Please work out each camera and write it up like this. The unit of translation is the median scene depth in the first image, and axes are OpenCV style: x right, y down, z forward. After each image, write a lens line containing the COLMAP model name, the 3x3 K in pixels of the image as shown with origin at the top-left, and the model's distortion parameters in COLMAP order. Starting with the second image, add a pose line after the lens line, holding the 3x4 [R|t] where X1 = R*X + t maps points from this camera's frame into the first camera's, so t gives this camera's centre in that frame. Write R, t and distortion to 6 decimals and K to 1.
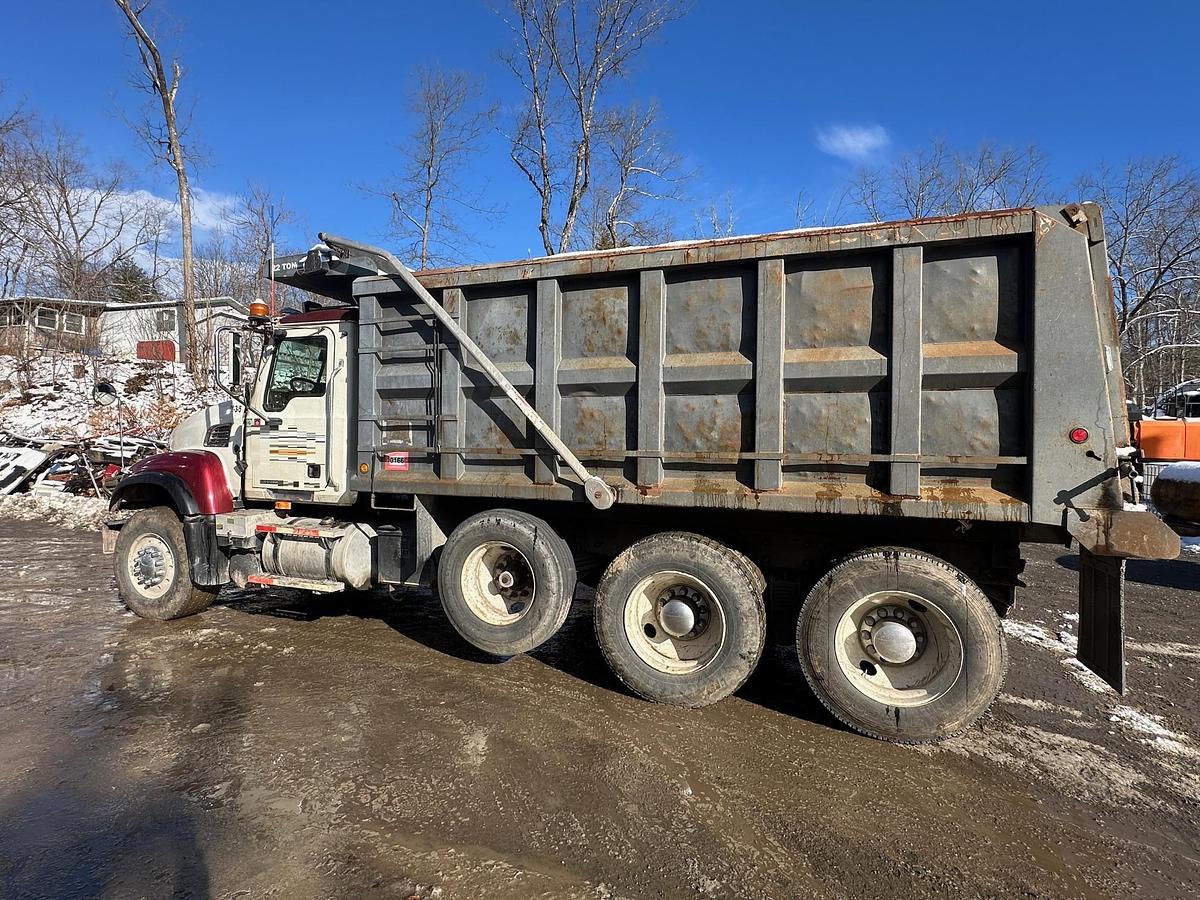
lens RADIAL K [[614.1, 0, 598.3], [0, 614.1, 453.6], [0, 0, 1]] dist [-0.000606, -0.000309]
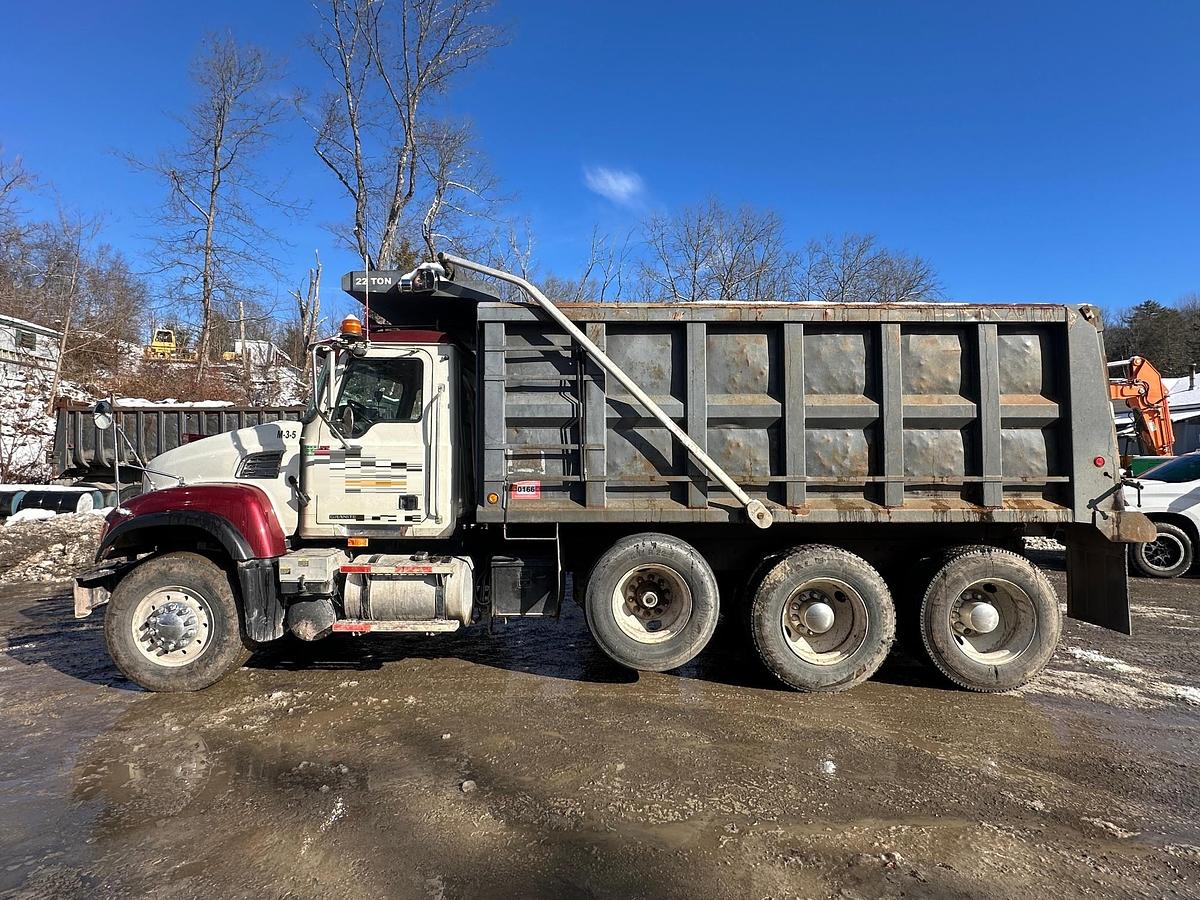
lens RADIAL K [[613.2, 0, 600.0], [0, 613.2, 450.0], [0, 0, 1]] dist [-0.000492, -0.000823]
pose [[0.933659, -0.004434, 0.358135, -0.675169], [0.015464, 0.999490, -0.027942, -0.027307], [-0.357828, 0.031626, 0.933252, 0.039739]]
